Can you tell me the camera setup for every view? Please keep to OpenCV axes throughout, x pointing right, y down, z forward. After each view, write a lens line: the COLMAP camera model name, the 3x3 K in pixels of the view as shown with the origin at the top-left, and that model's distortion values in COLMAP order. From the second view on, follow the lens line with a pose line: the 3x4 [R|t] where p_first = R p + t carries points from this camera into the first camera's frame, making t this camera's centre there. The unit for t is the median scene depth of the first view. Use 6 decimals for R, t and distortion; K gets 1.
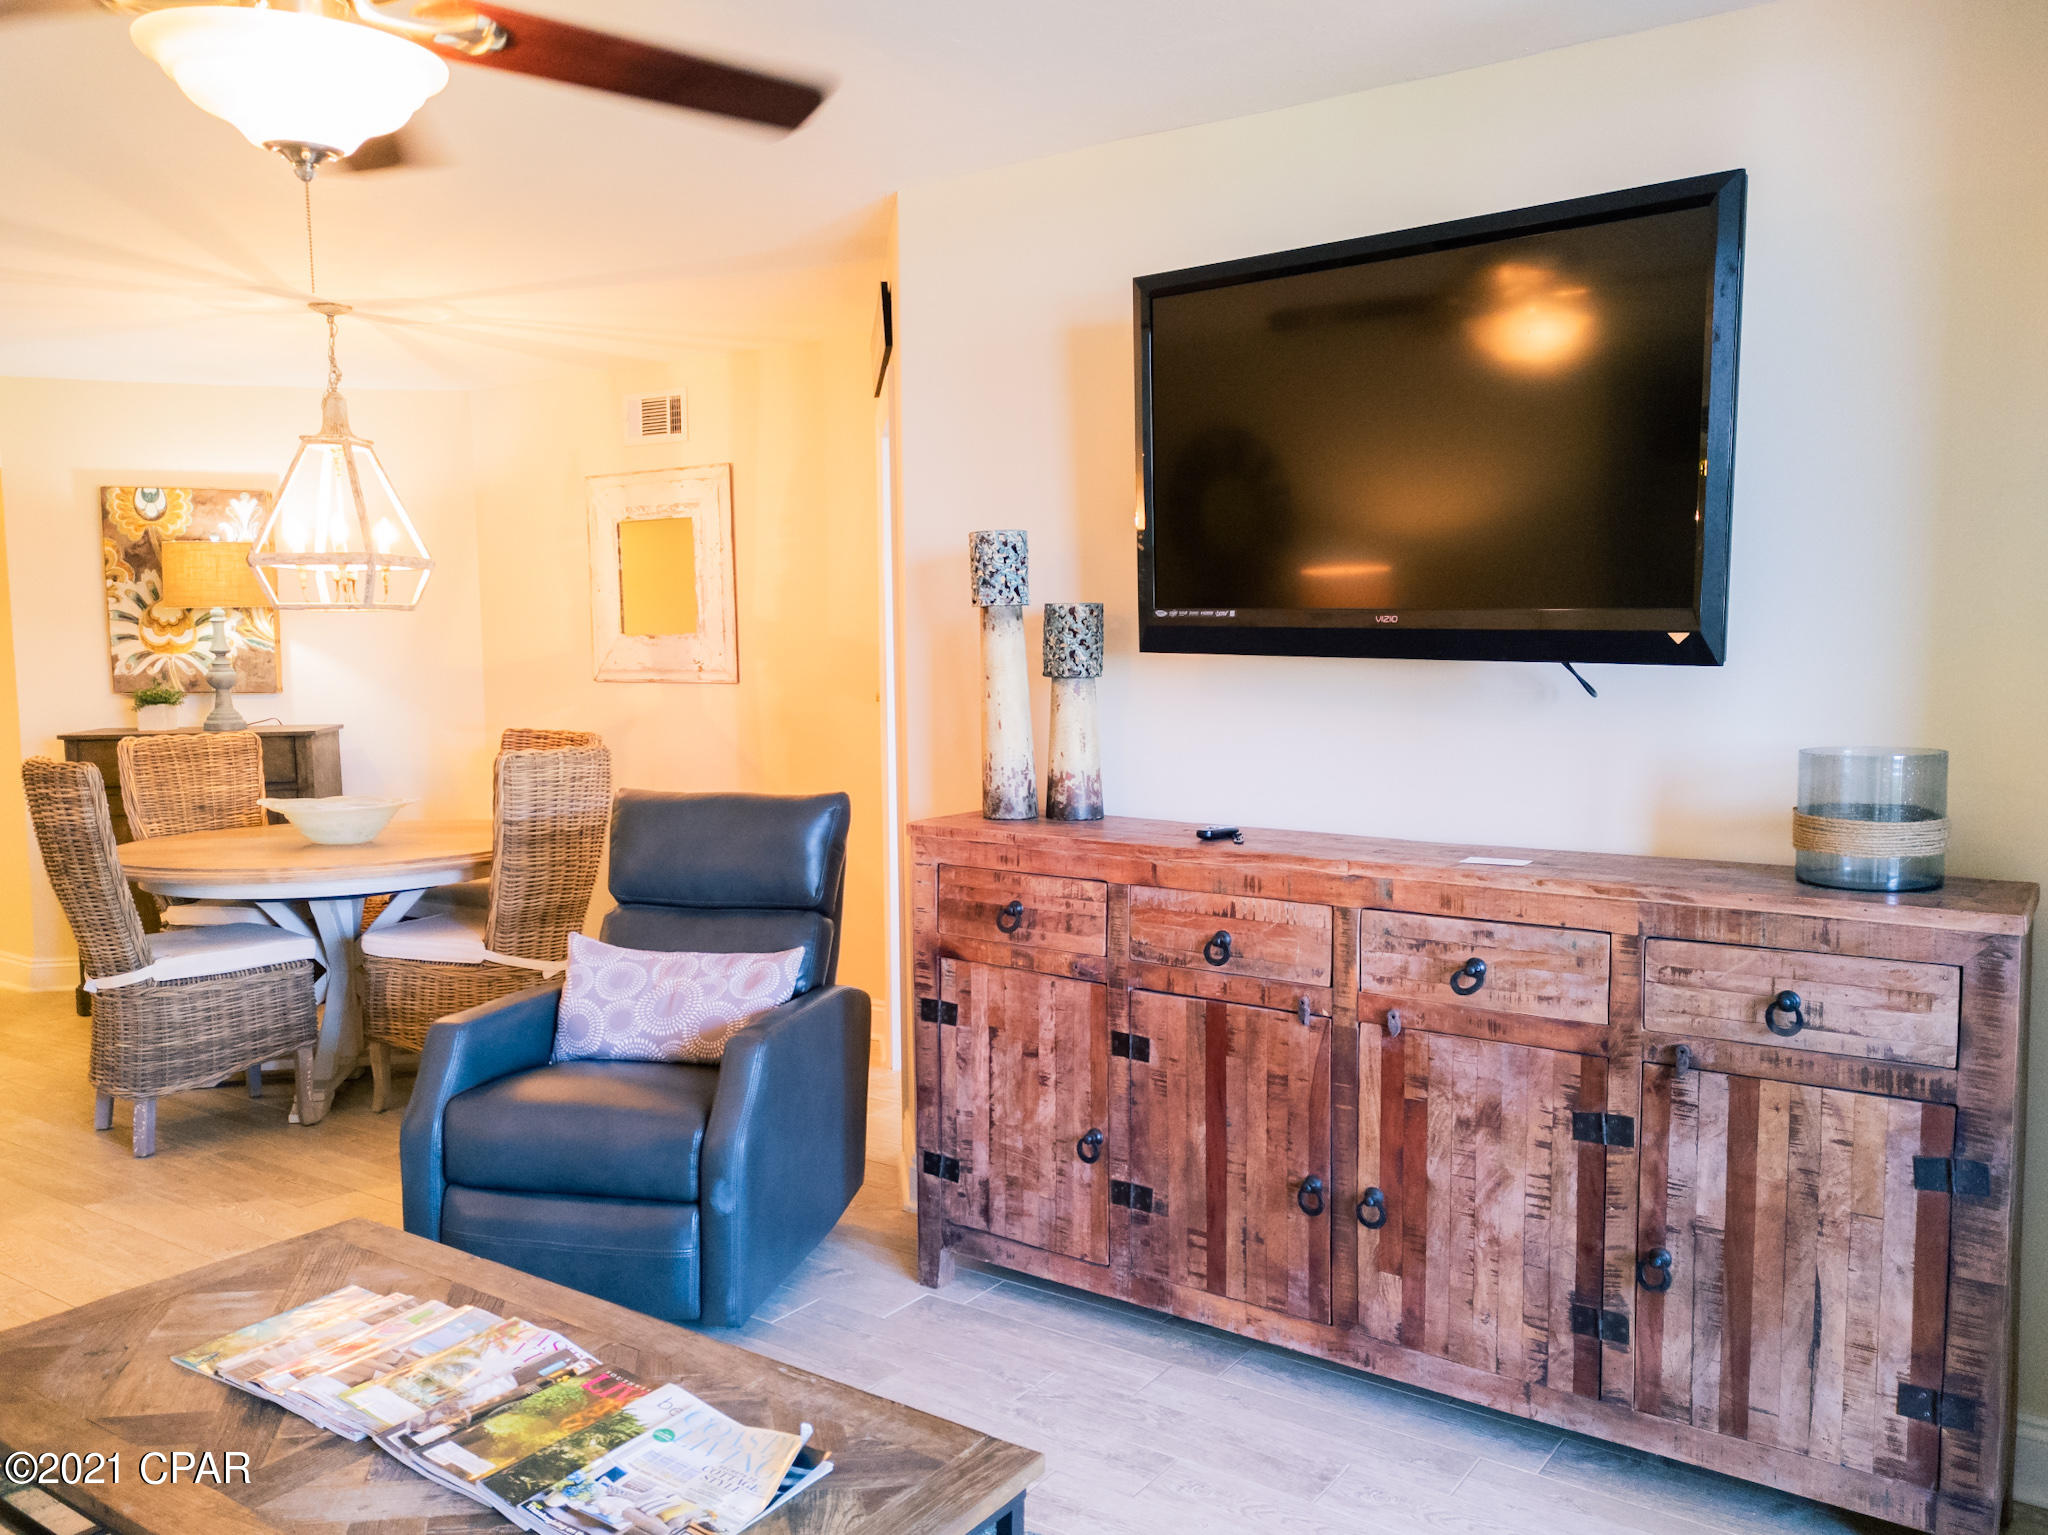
lens RADIAL K [[1613.9, 0, 1024.0], [0, 1613.9, 767.5], [0, 0, 1]] dist [0.038871, -0.000214]
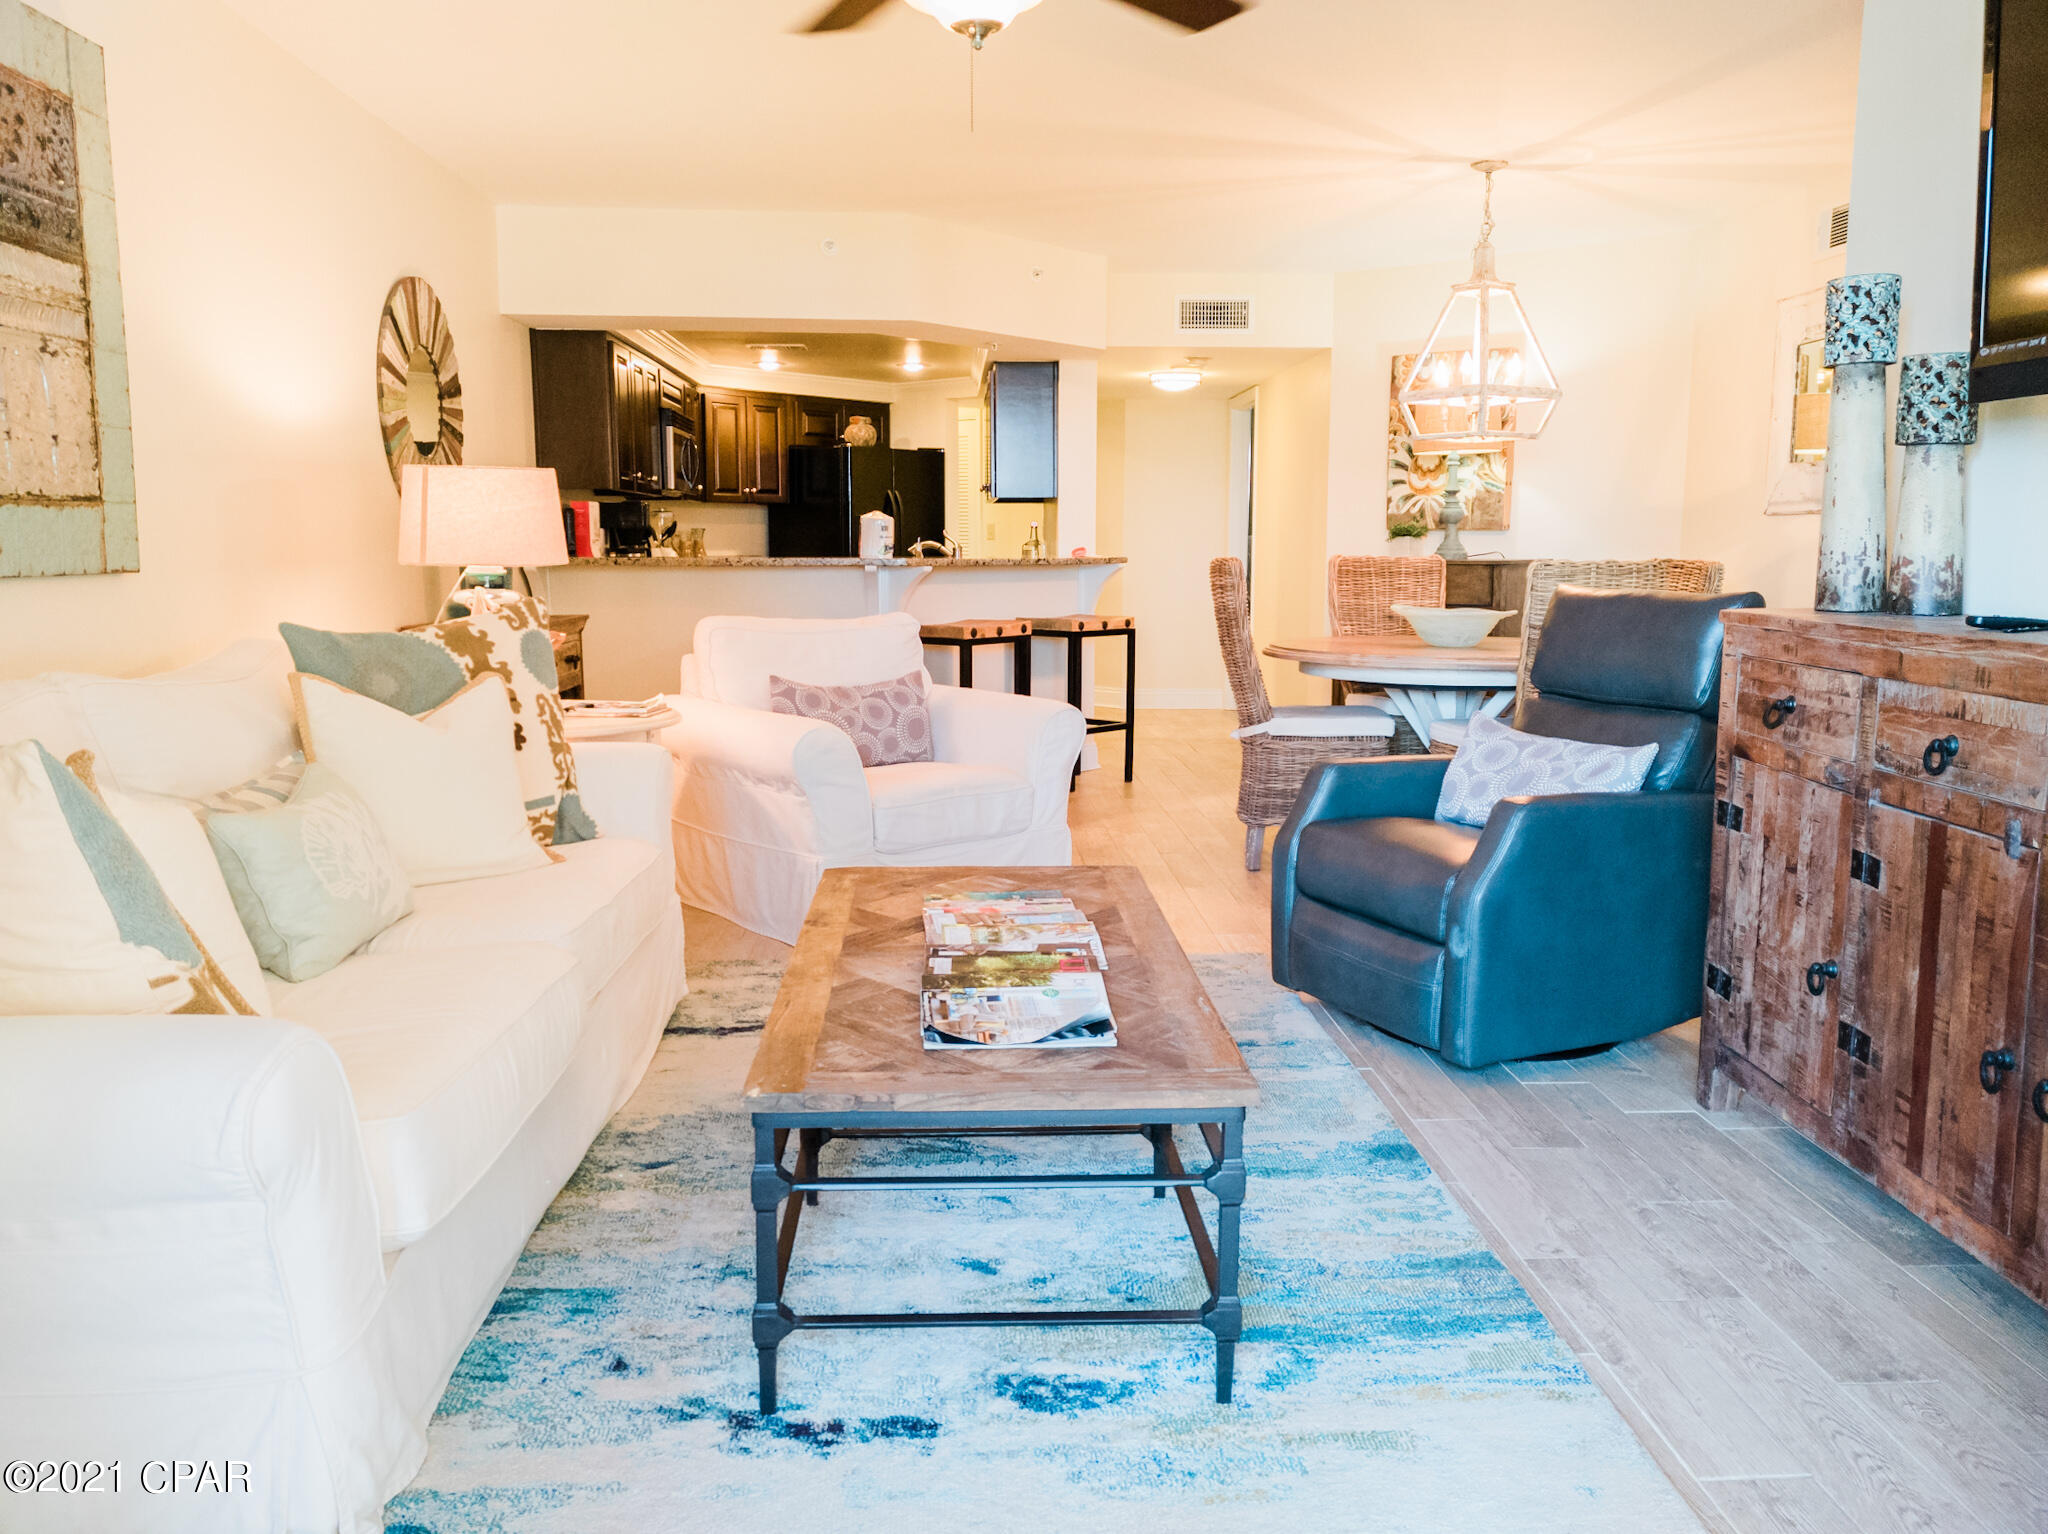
lens RADIAL K [[1585.9, 0, 1024.0], [0, 1585.9, 767.0], [0, 0, 1]] dist [0.030564, -0.063033]
pose [[0.605154, 0.120028, -0.787008, 0.445327], [-0.071790, 0.992769, 0.096207, 0.069343], [0.792865, -0.001721, 0.609395, 0.133541]]
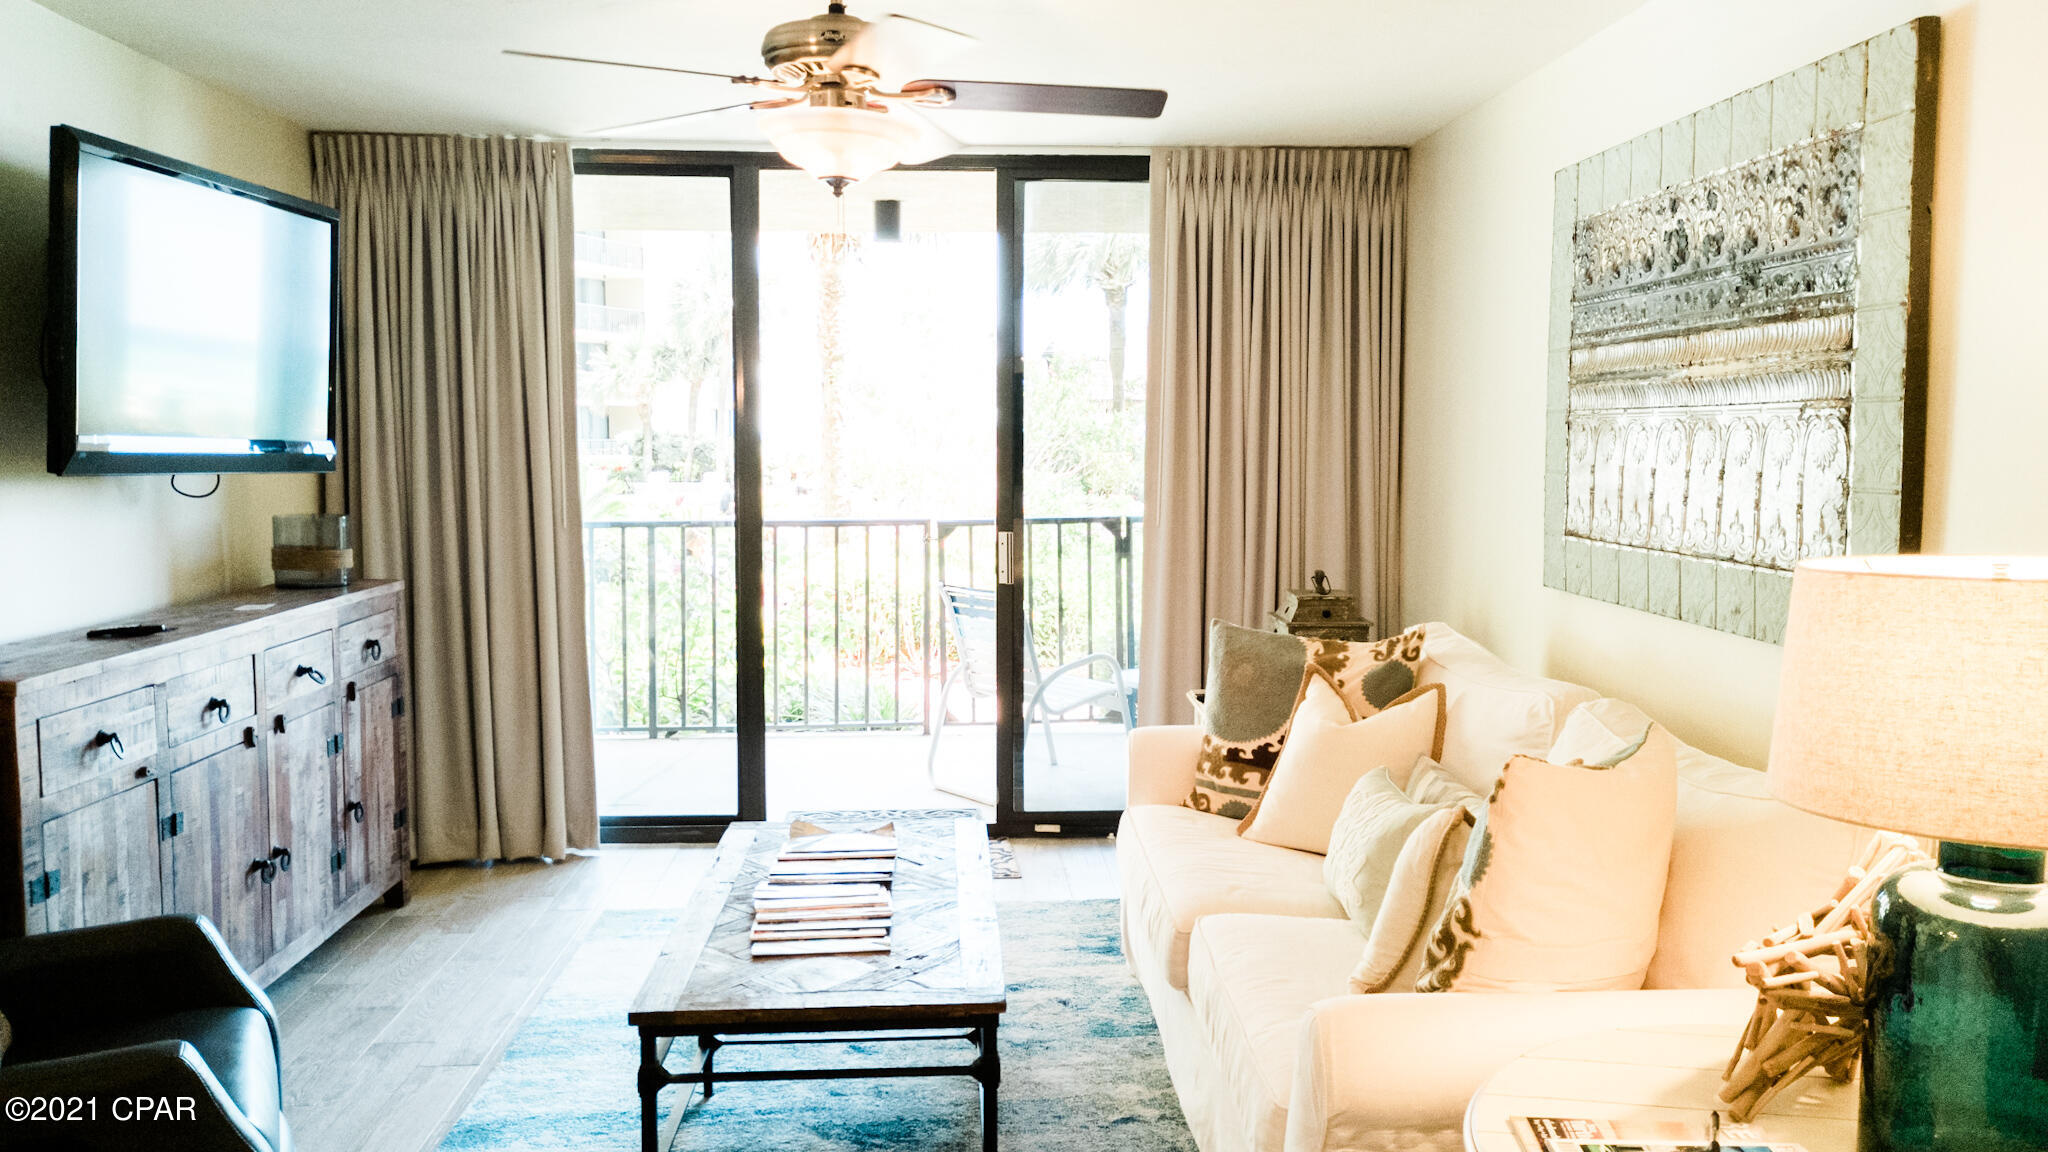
lens RADIAL K [[1553.5, 0, 1024.0], [0, 1553.5, 576.0], [0, 0, 1]] dist [0.028332, -0.003463]
pose [[-0.609817, -0.070566, 0.789395, -1.125171], [0.065331, 0.988163, 0.138804, -0.108375], [-0.789845, 0.136216, -0.597988, 1.146670]]
